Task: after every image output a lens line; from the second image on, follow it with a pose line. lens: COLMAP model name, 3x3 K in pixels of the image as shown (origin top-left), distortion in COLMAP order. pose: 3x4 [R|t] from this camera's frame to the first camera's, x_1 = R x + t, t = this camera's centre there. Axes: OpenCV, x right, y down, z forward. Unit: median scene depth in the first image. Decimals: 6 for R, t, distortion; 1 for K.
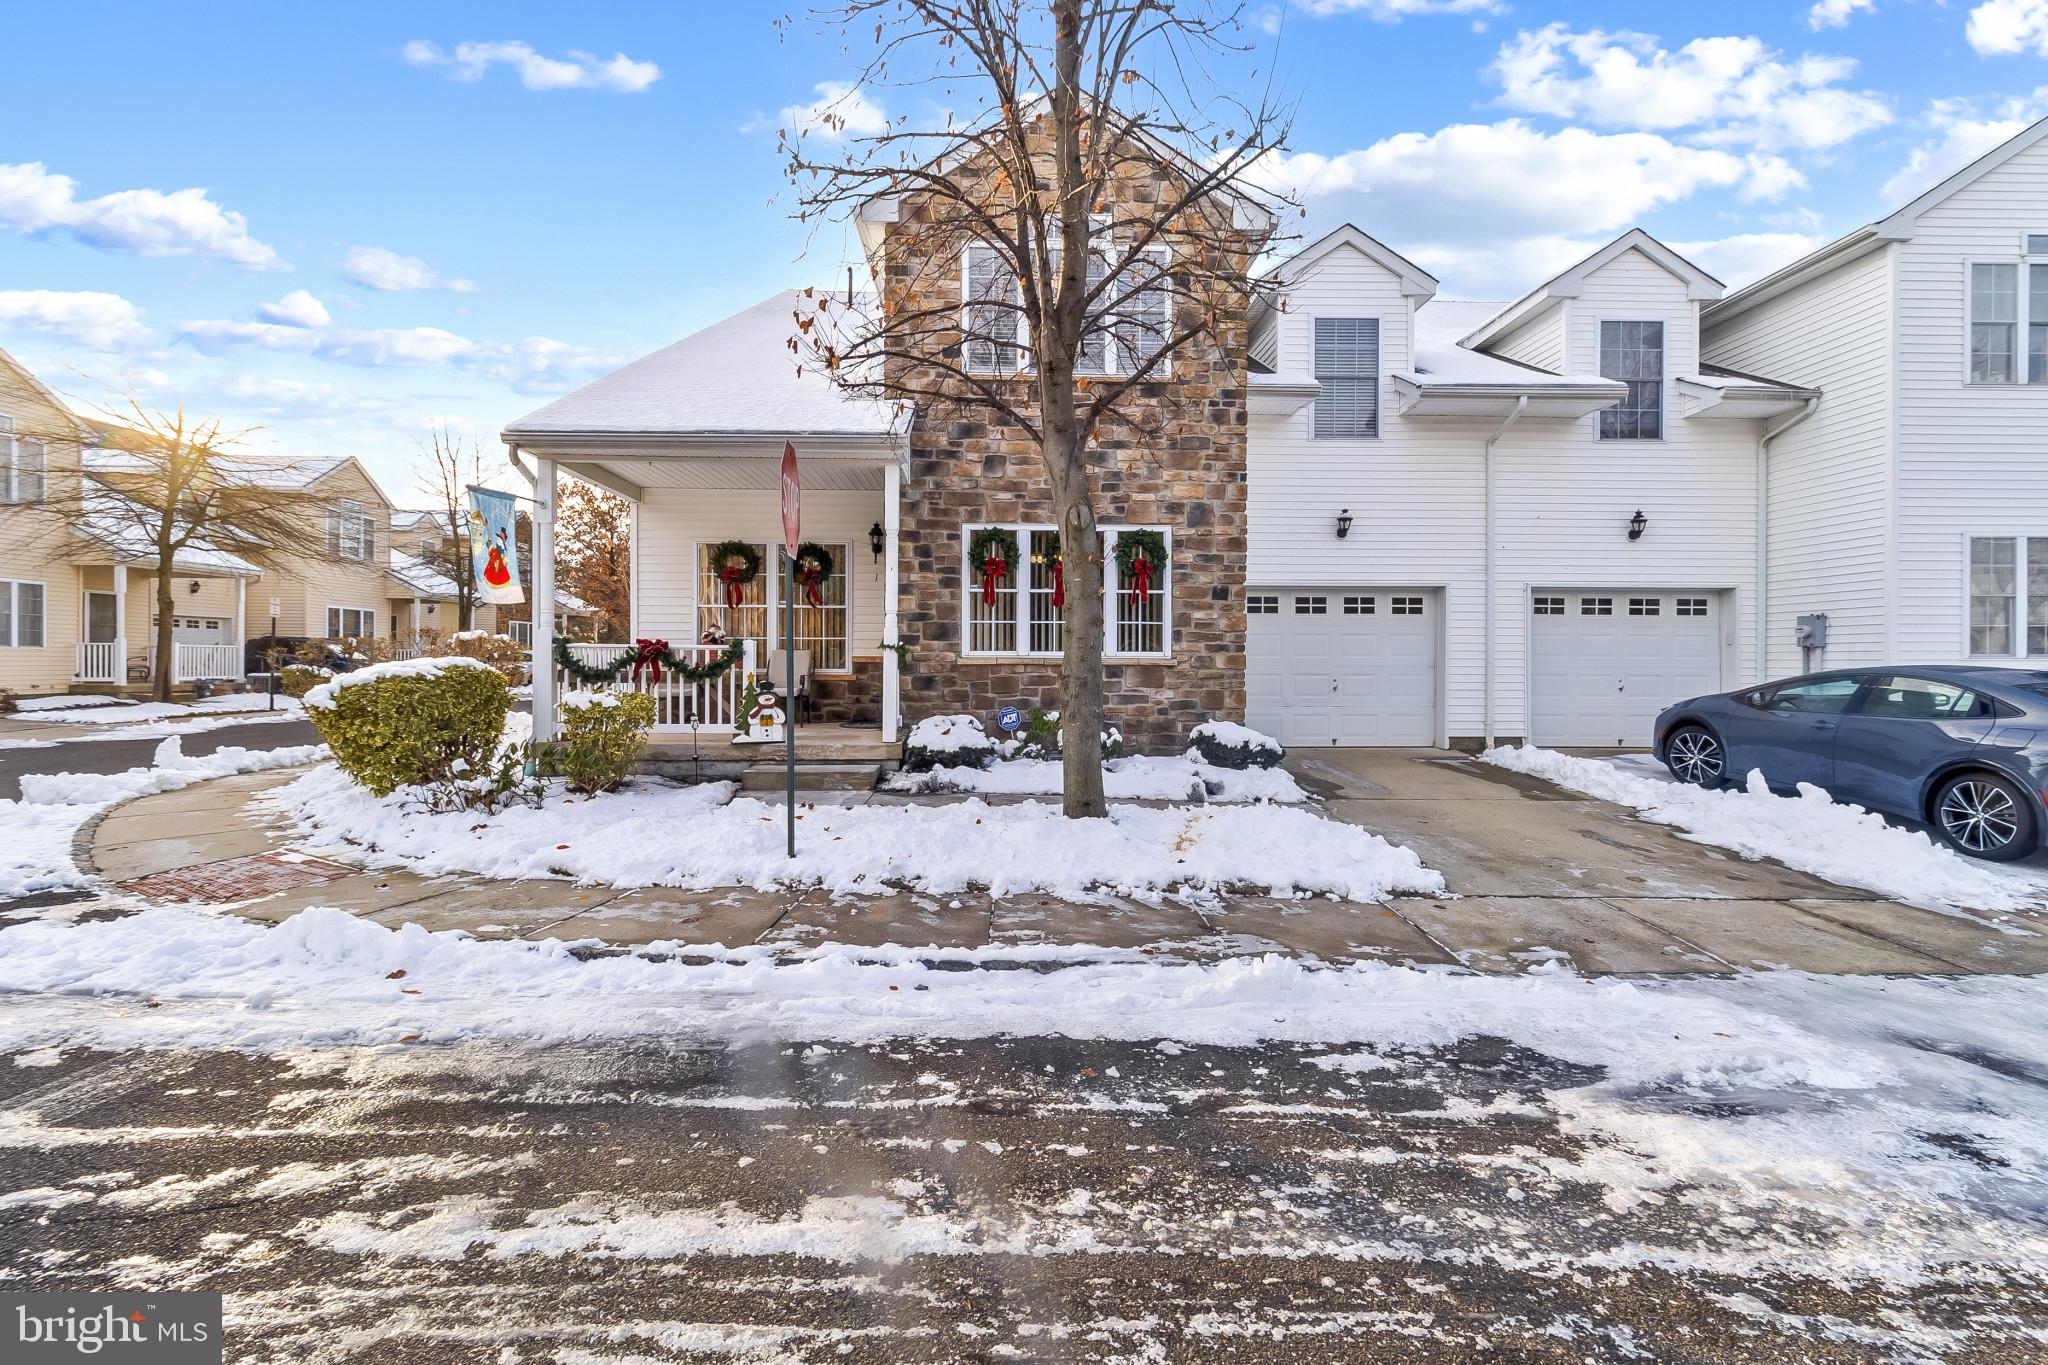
lens RADIAL K [[936.8, 0, 1025.2], [0, 936.8, 654.8], [0, 0, 1]] dist [0.004010, -0.000437]
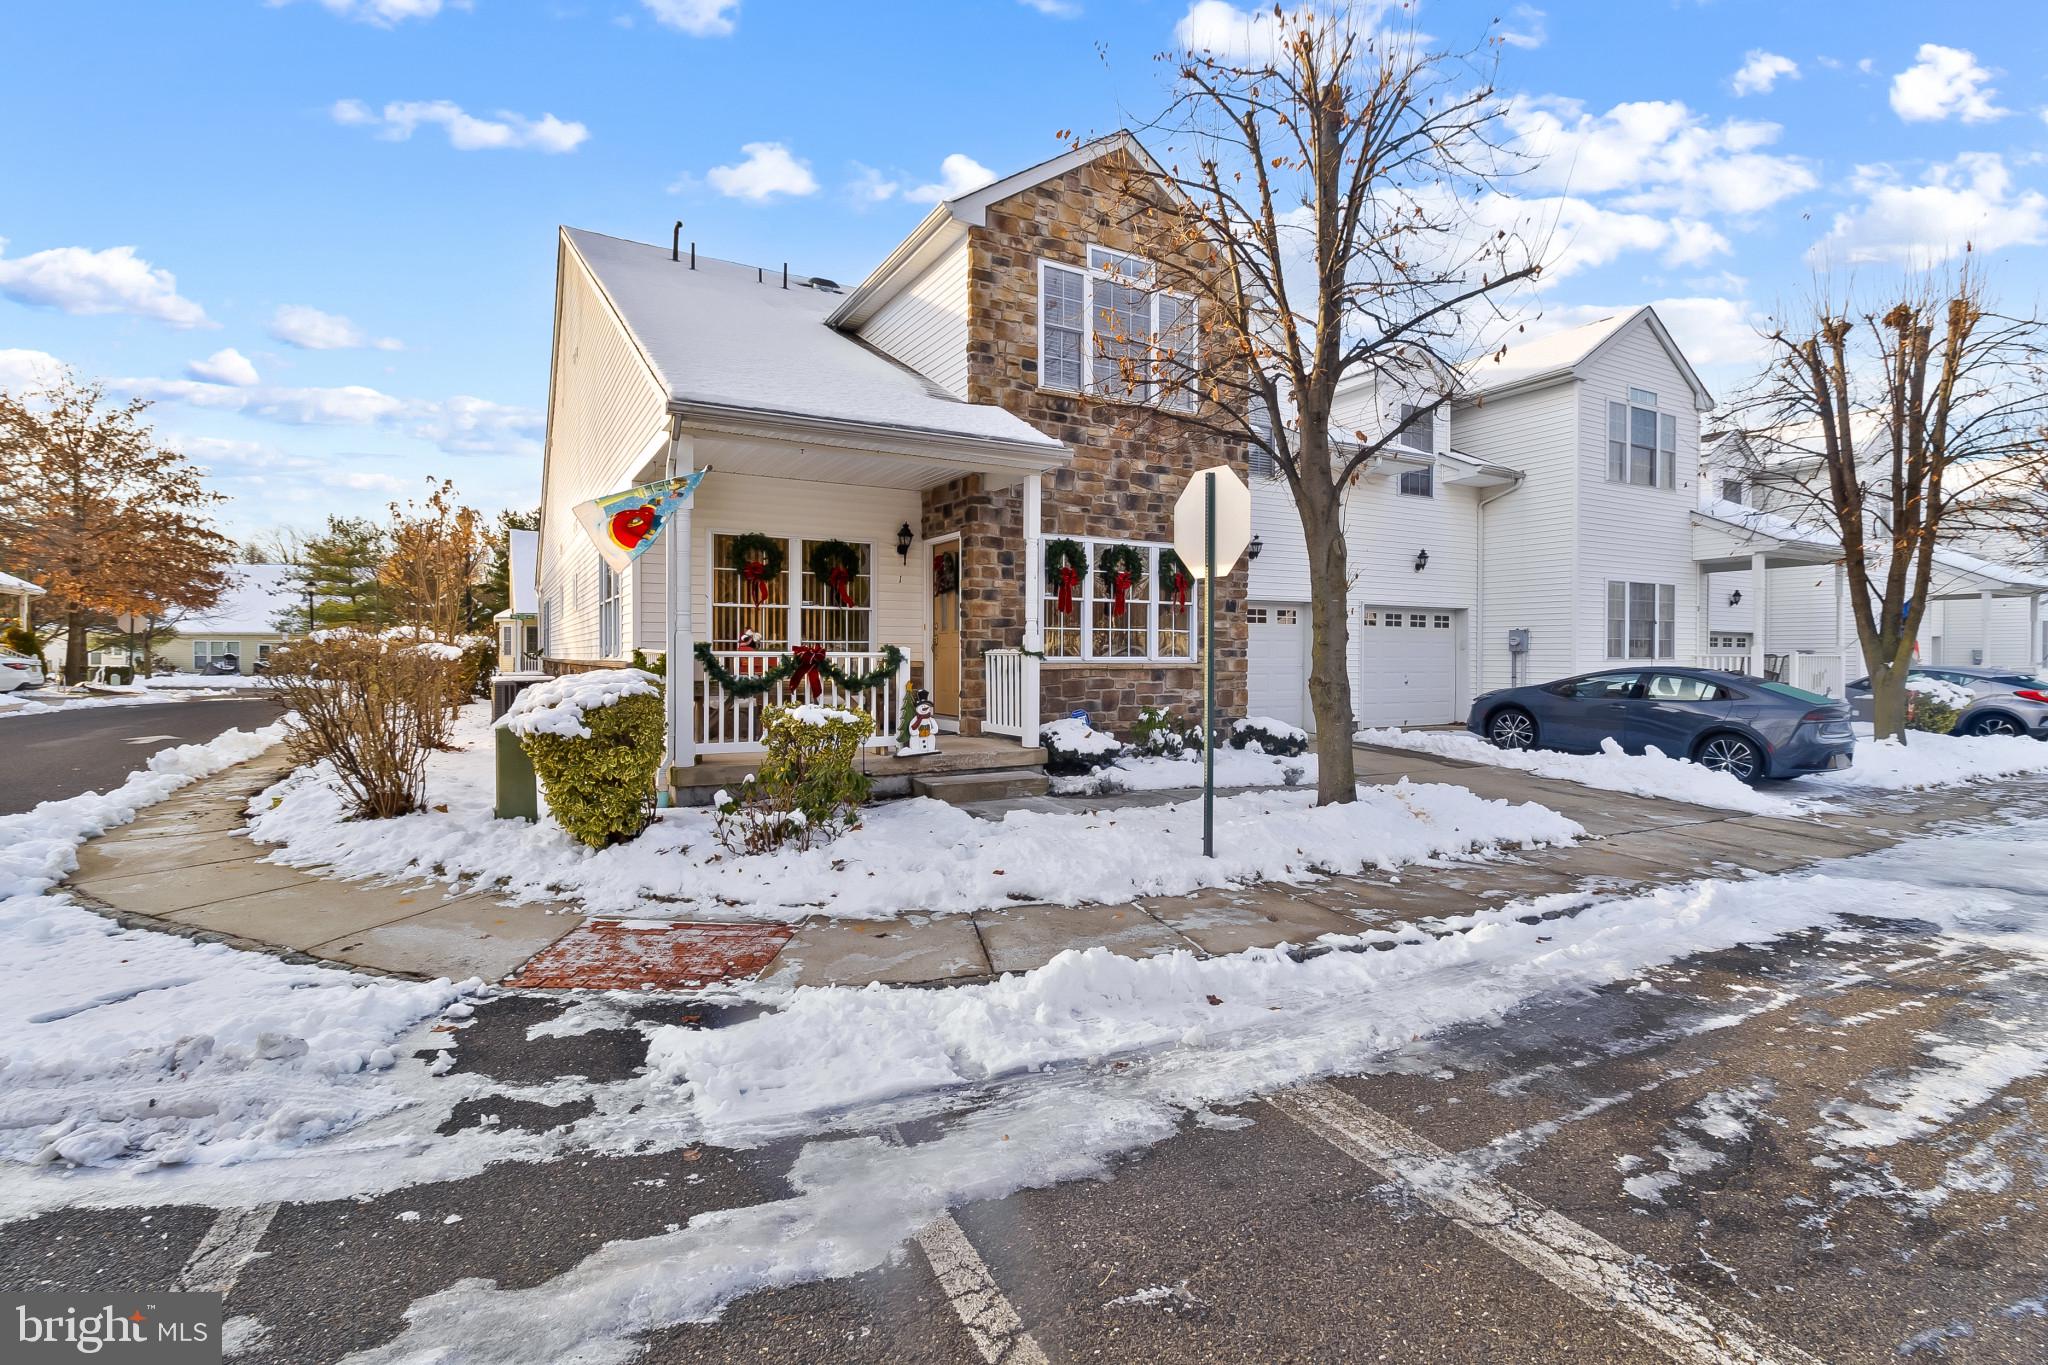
lens RADIAL K [[936.8, 0, 1025.2], [0, 936.8, 654.8], [0, 0, 1]] dist [0.004010, -0.000437]
pose [[0.885821, -0.001237, 0.464026, -0.556581], [-0.002621, 0.999967, 0.007668, -0.013812], [-0.464020, -0.008009, 0.885788, 0.091647]]
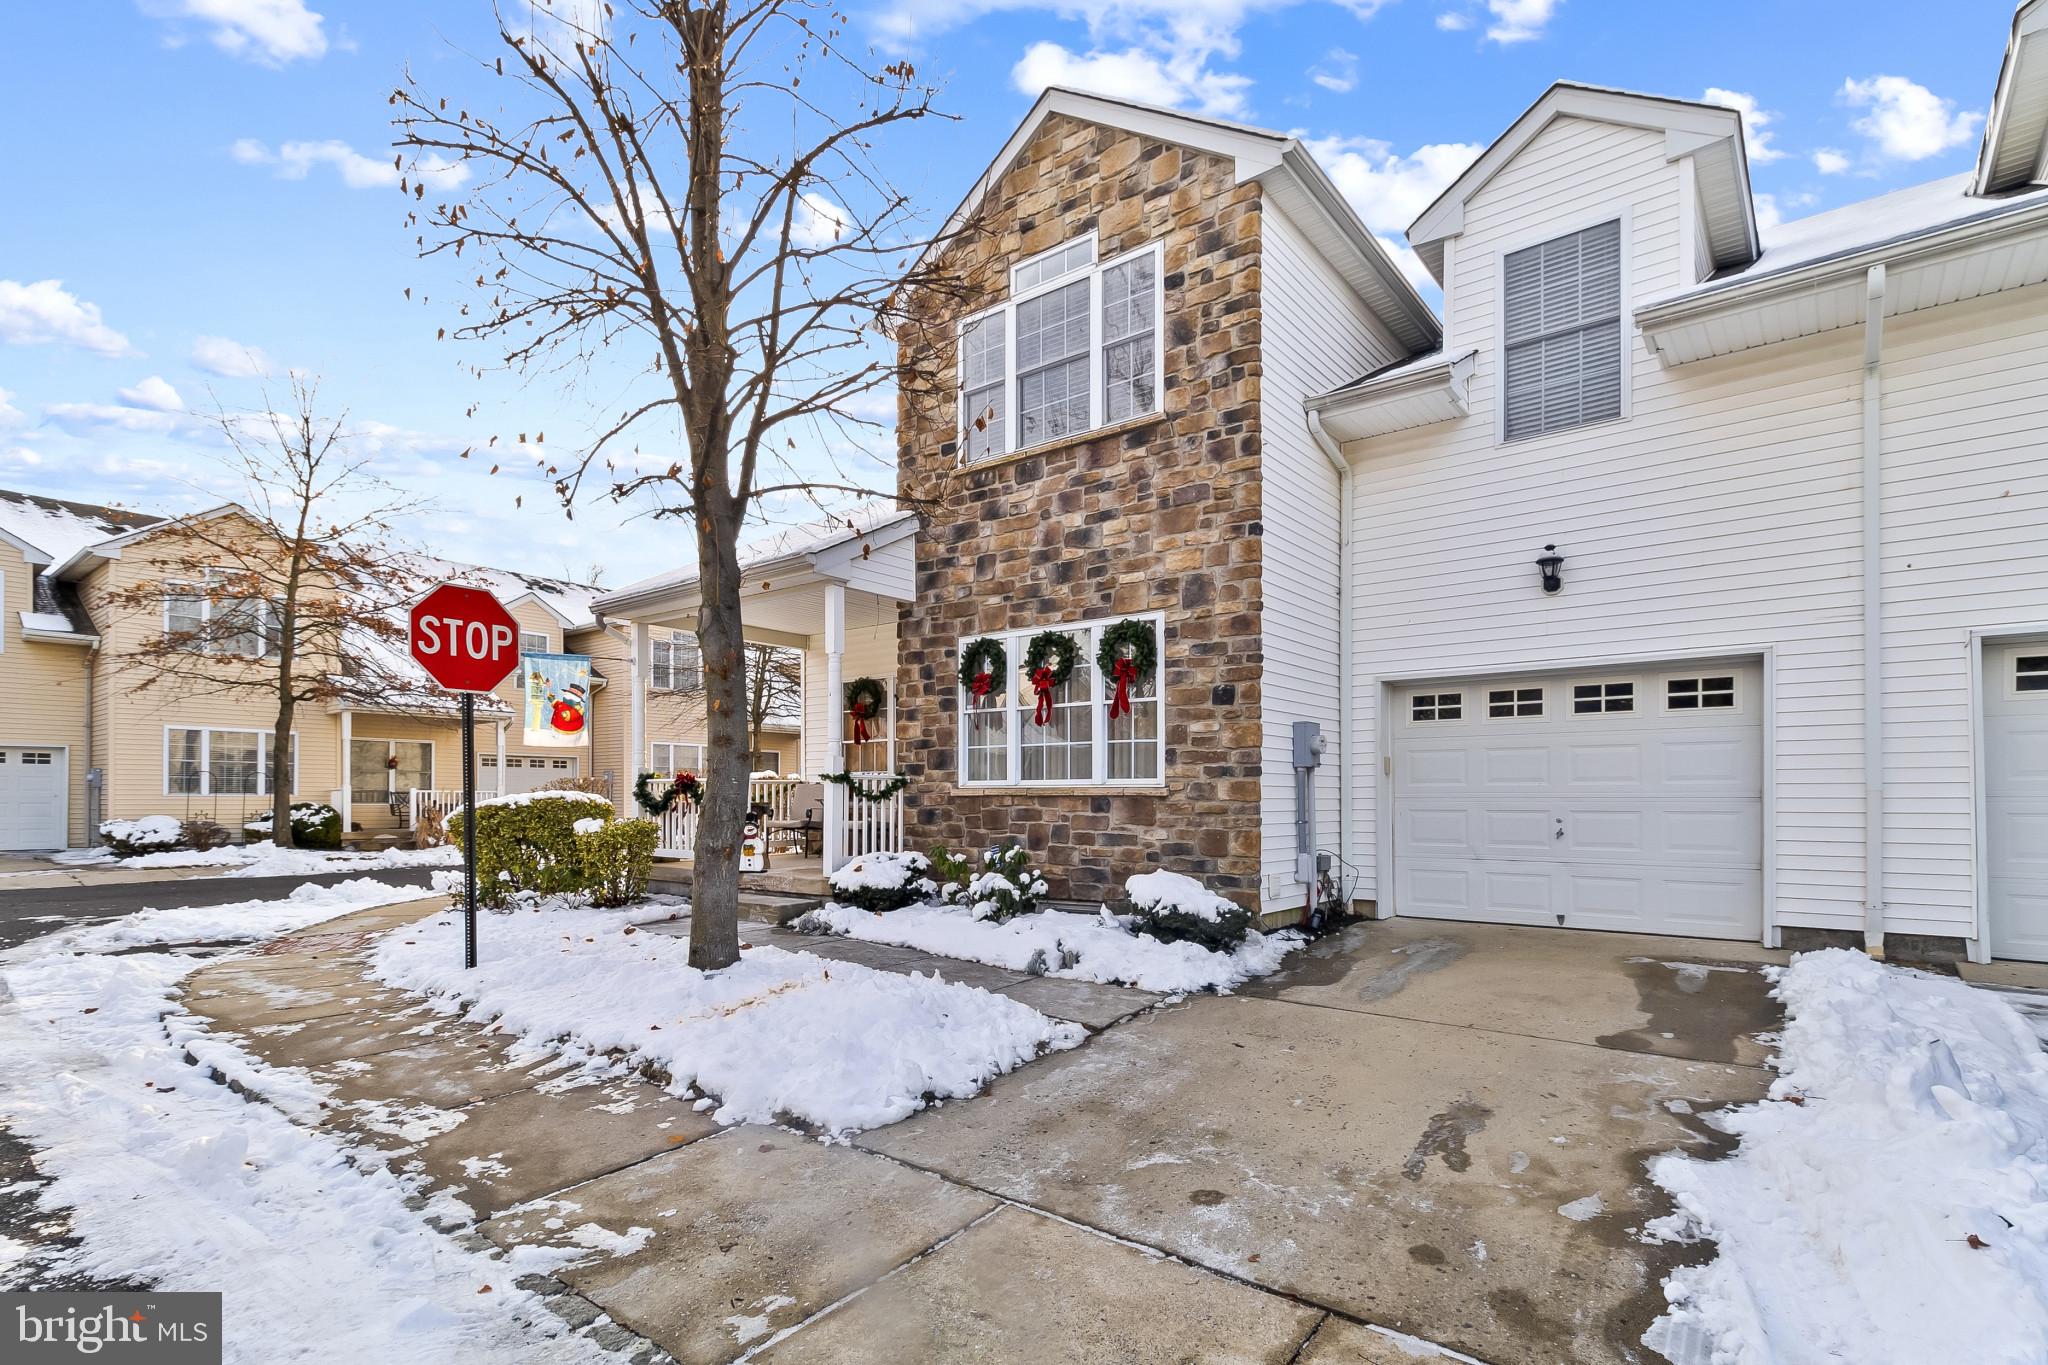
lens RADIAL K [[982.6, 0, 1032.1], [0, 982.6, 791.5], [0, 0, 1]] dist [0.002661, 0.000439]
pose [[0.766653, -0.007813, -0.642014, 0.581857], [0.005780, 0.999969, -0.005268, 0.011253], [0.642035, 0.000328, 0.766675, 0.327921]]
